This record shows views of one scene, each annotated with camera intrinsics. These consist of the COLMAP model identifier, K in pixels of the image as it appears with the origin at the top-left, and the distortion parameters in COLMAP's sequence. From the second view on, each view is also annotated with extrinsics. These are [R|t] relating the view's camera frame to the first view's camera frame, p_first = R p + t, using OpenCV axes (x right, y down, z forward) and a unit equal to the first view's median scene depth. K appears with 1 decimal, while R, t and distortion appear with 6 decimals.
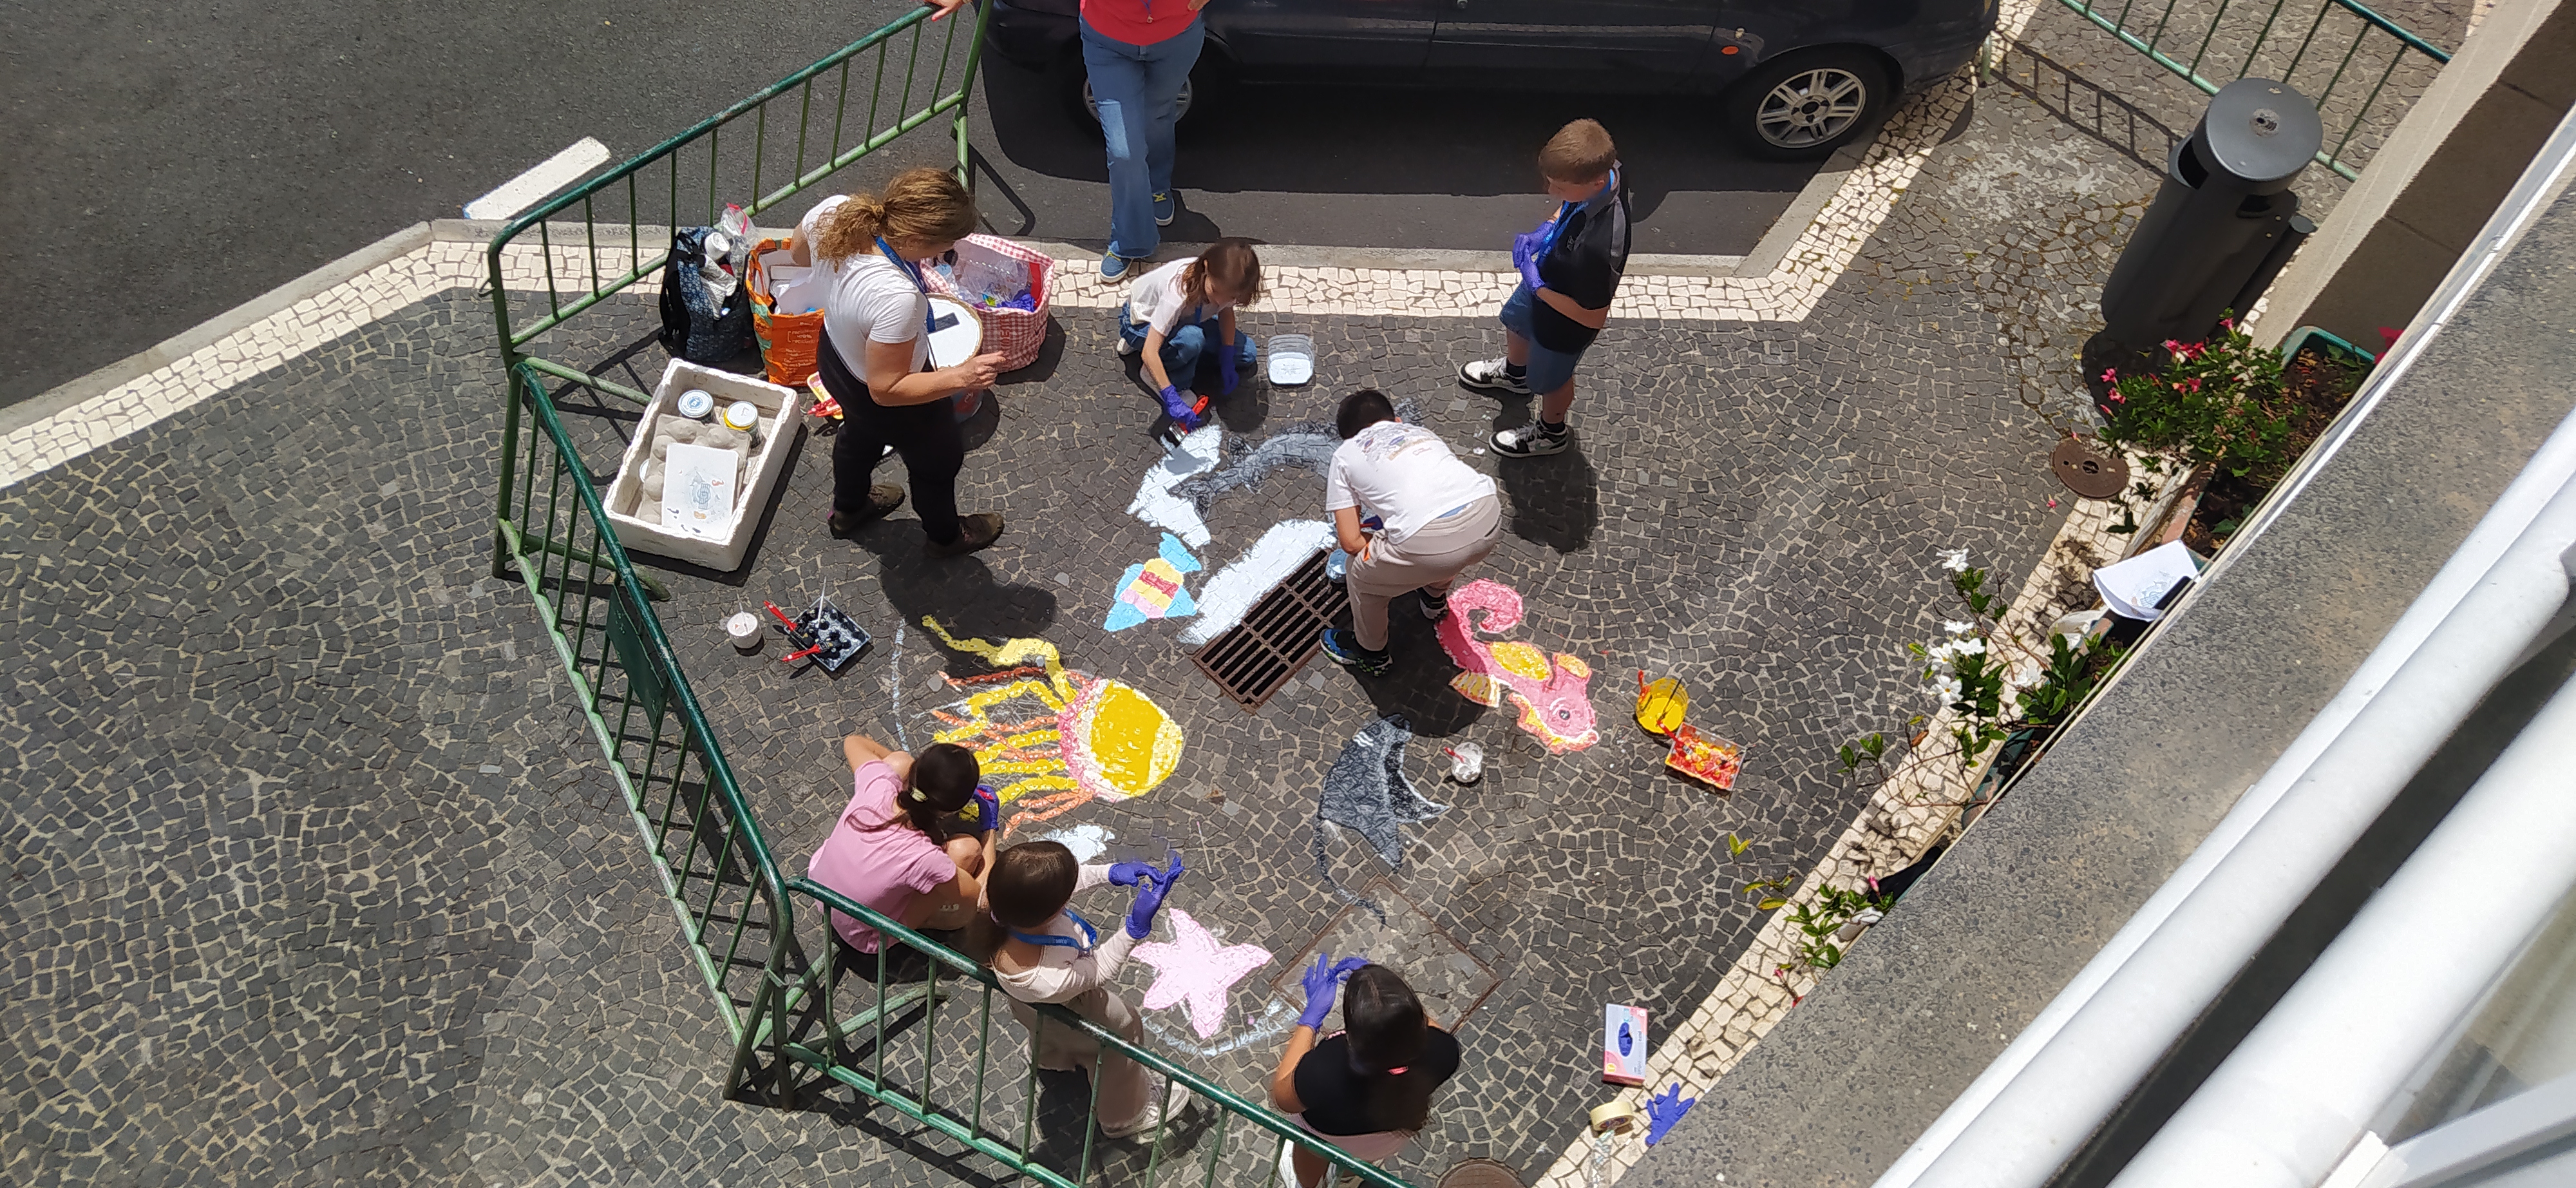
lens RADIAL K [[1954.1, 0, 1288.0], [0, 1954.1, 594.0], [0, 0, 1]] dist [0.113599, -0.174630]
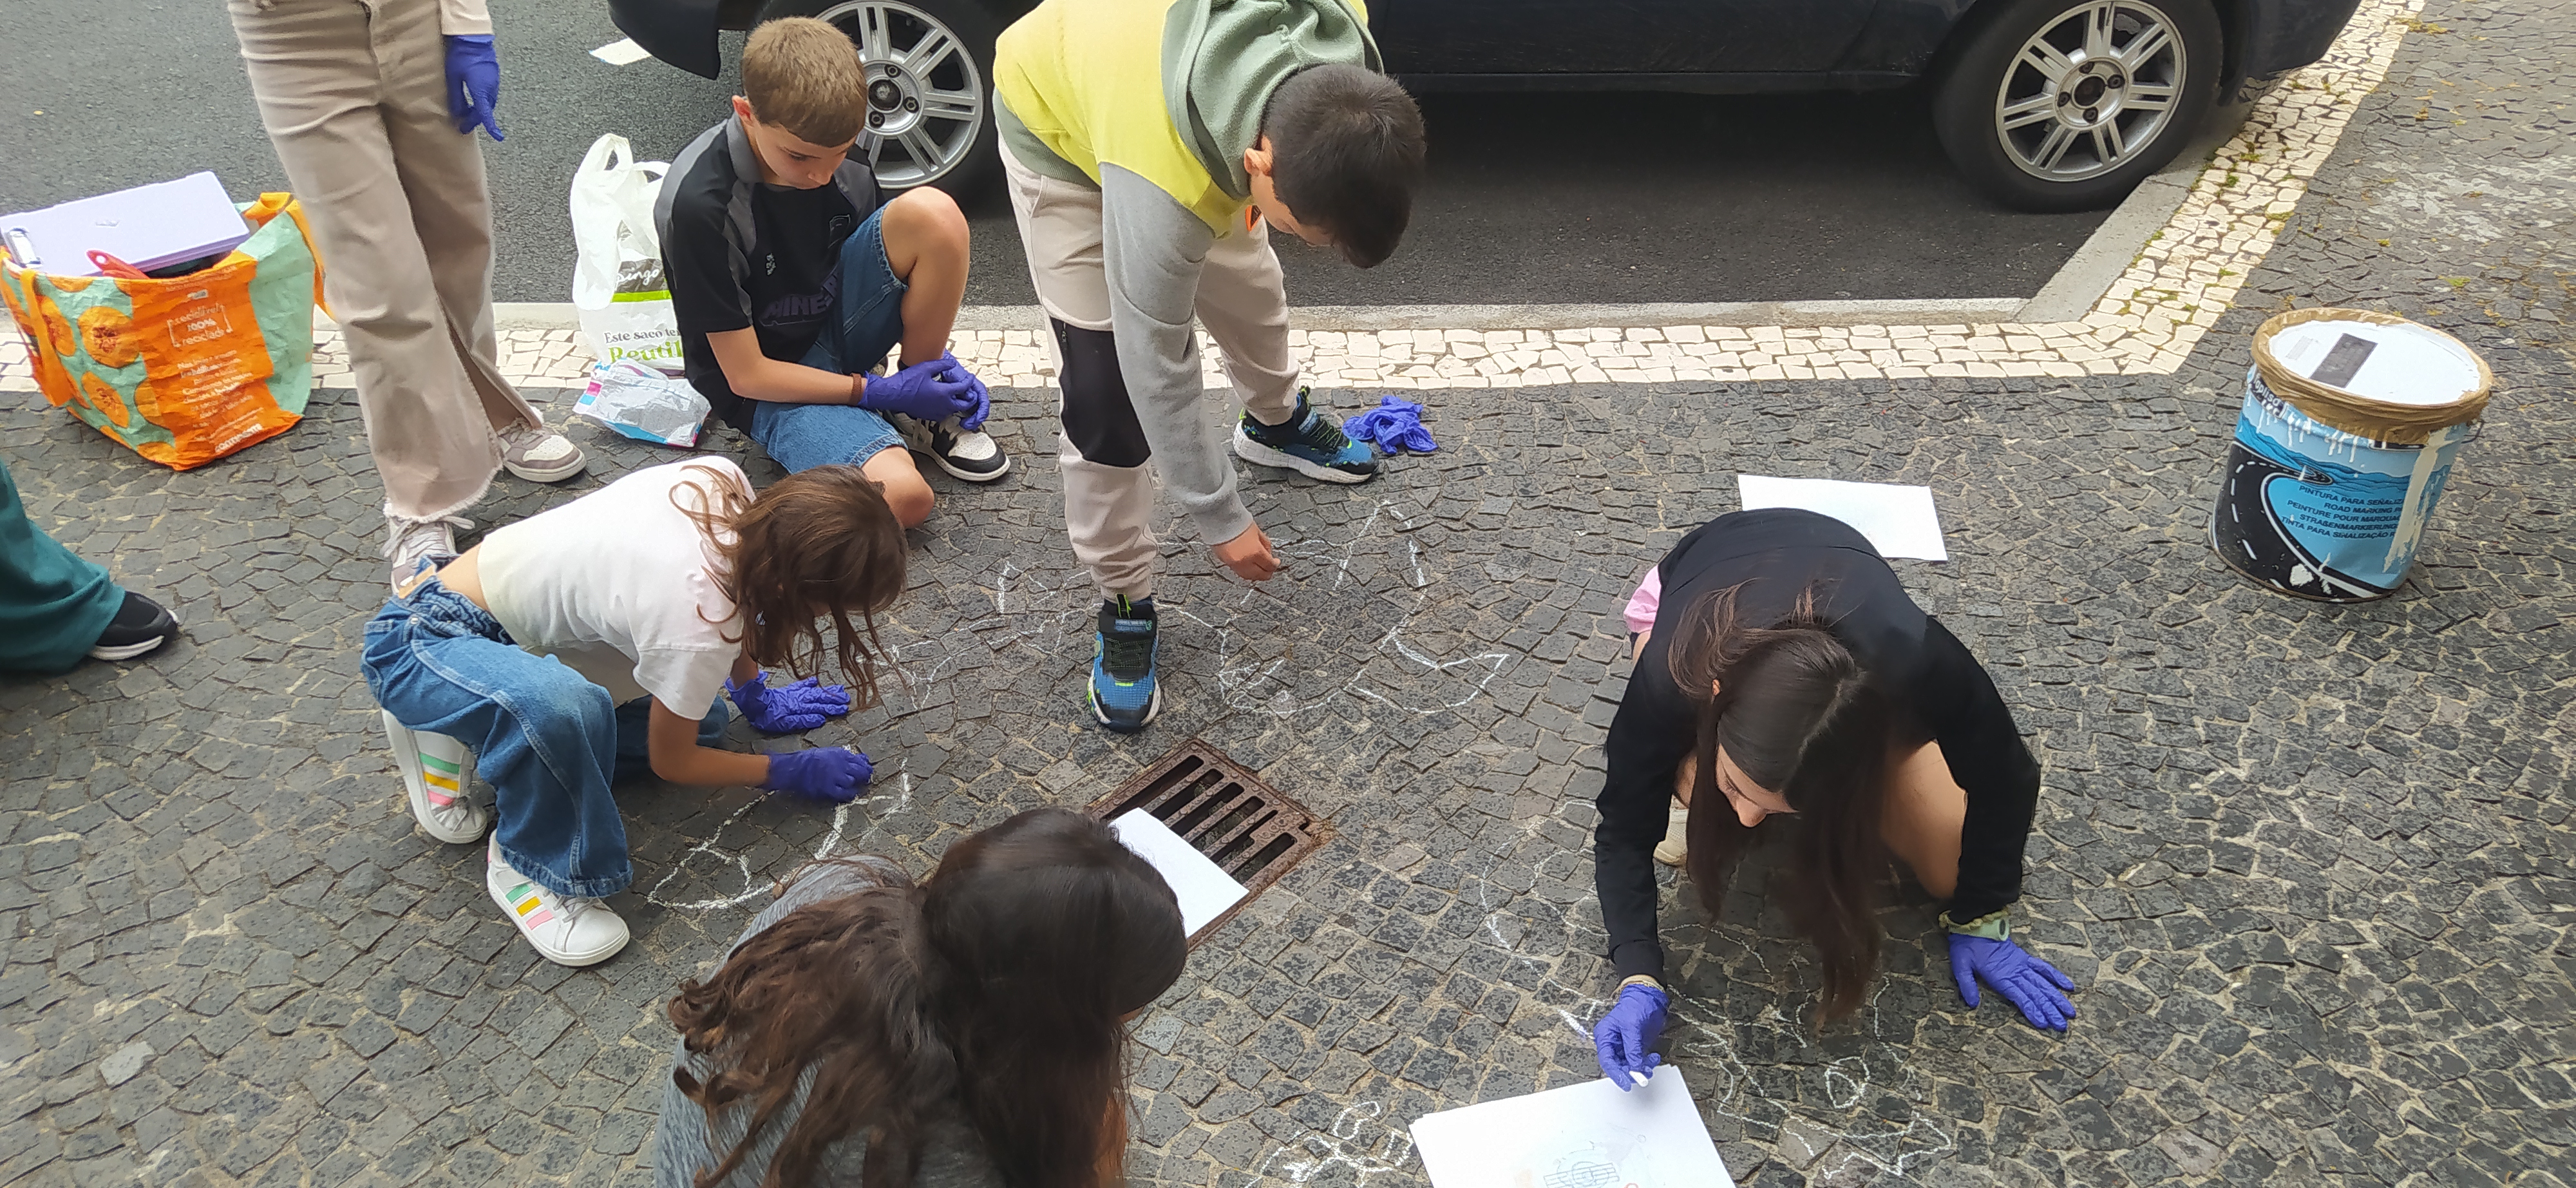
lens RADIAL K [[1954.1, 0, 1288.0], [0, 1954.1, 594.0], [0, 0, 1]] dist [0.113599, -0.174630]
pose [[0.998107, -0.052205, -0.032505, 0.049328], [0.034905, 0.916075, -0.399484, 0.105781], [0.050632, 0.397593, 0.916164, 0.545238]]
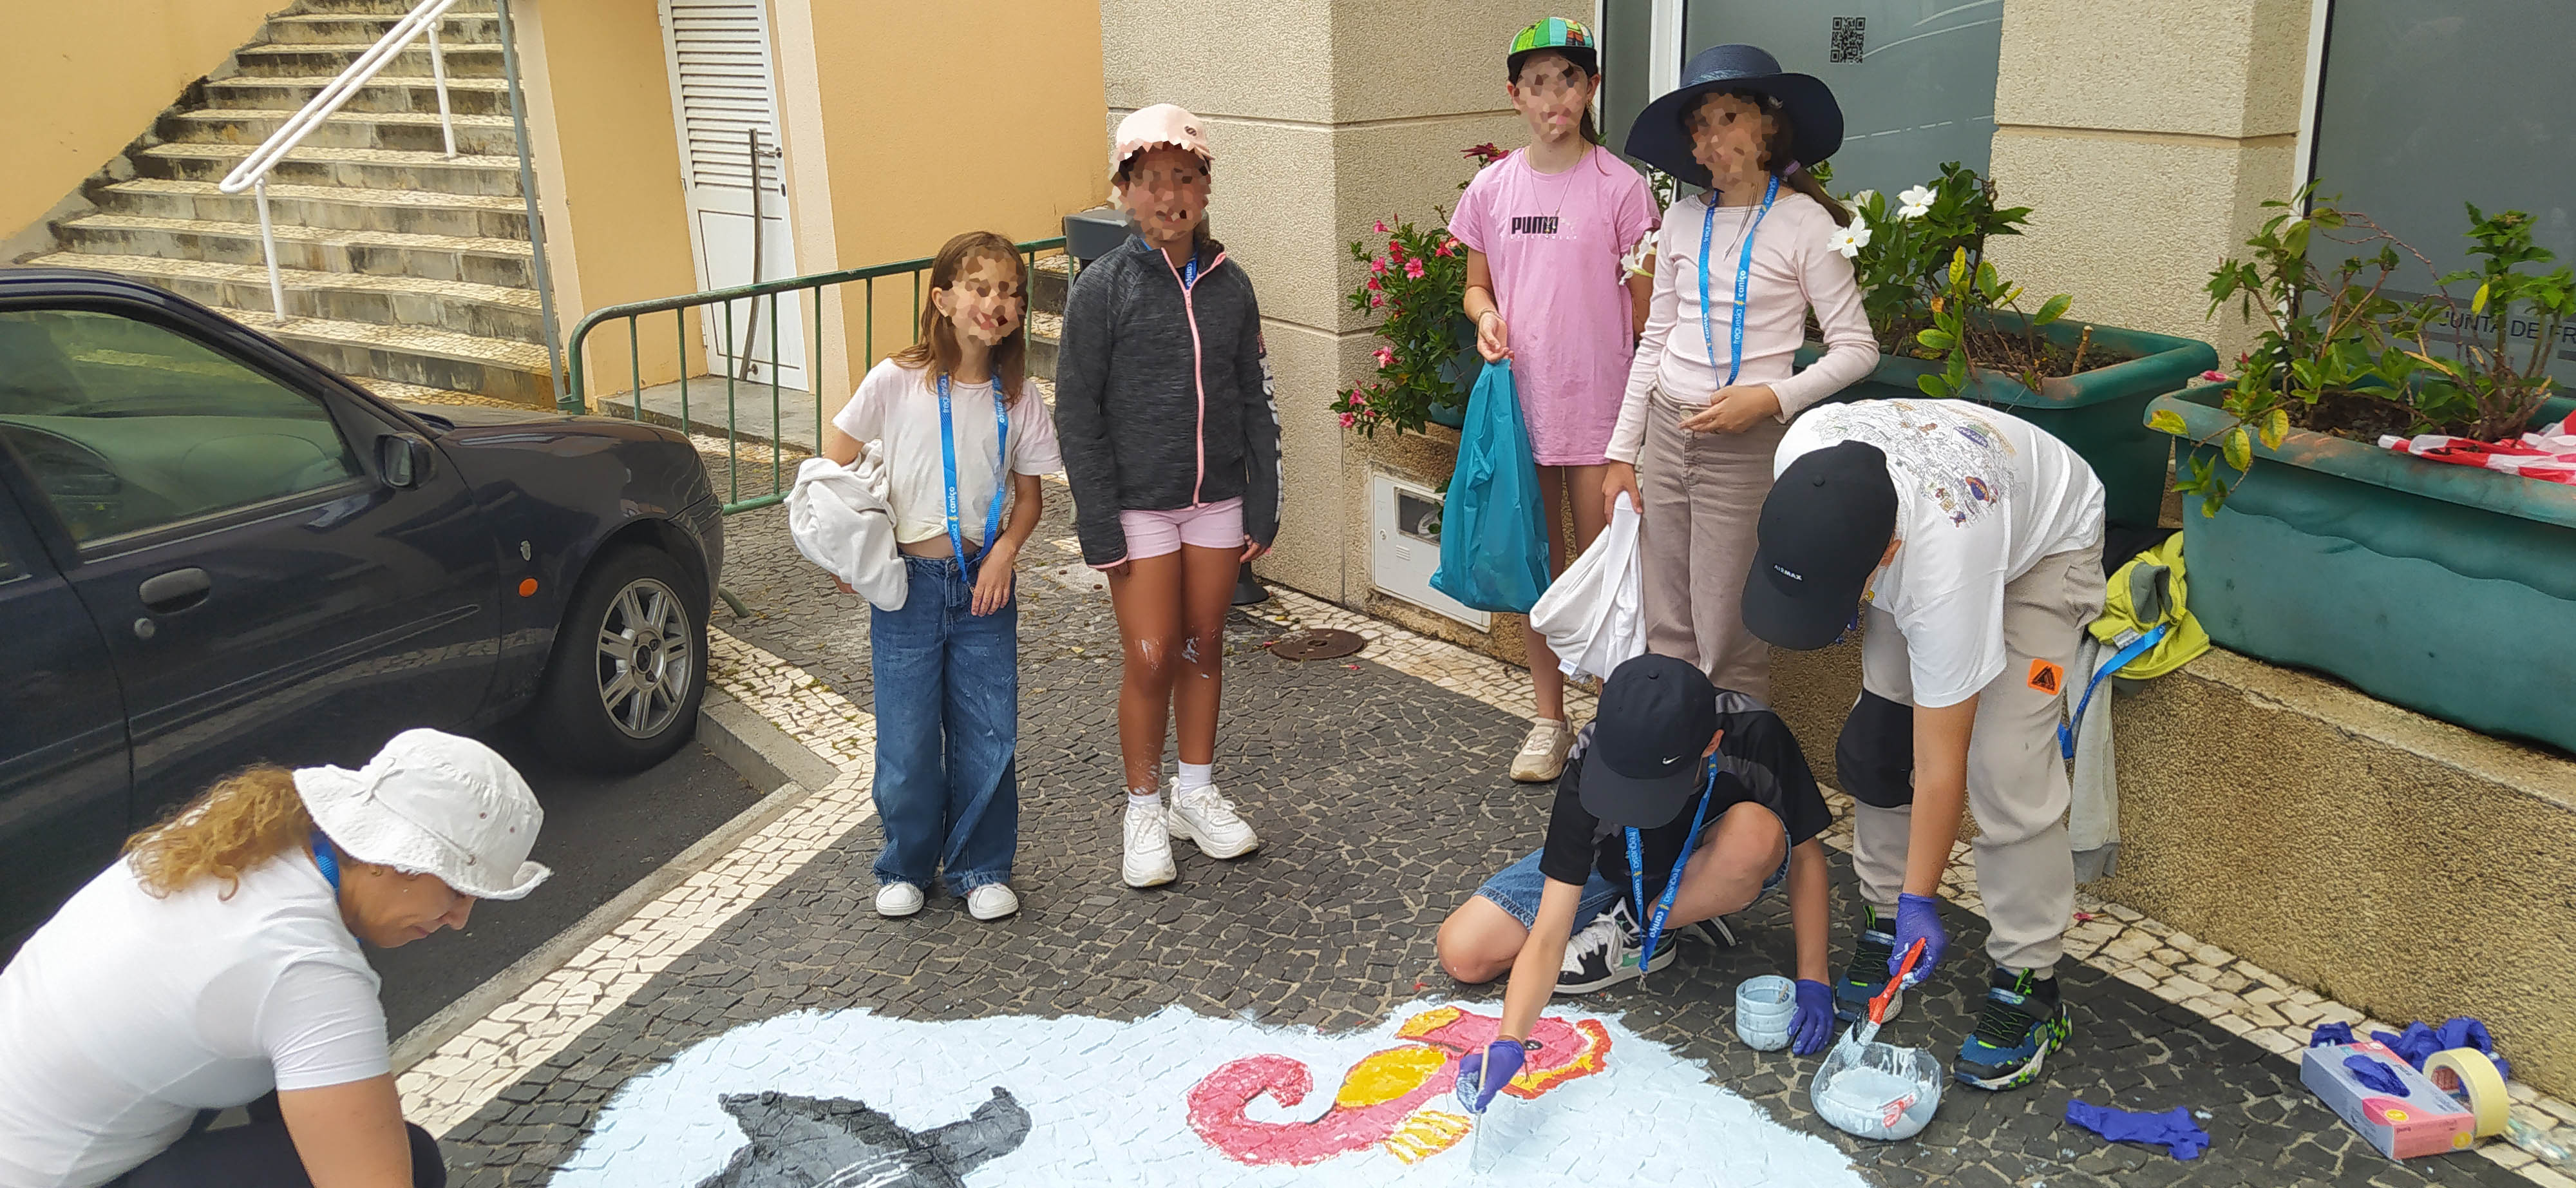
lens RADIAL K [[1954.1, 0, 1288.0], [0, 1954.1, 594.0], [0, 0, 1]] dist [0.113599, -0.174630]
pose [[0.328557, -0.334412, 0.883300, -0.250397], [0.852912, 0.506773, -0.125392, 0.011251], [-0.405700, 0.794575, 0.451727, 0.615065]]
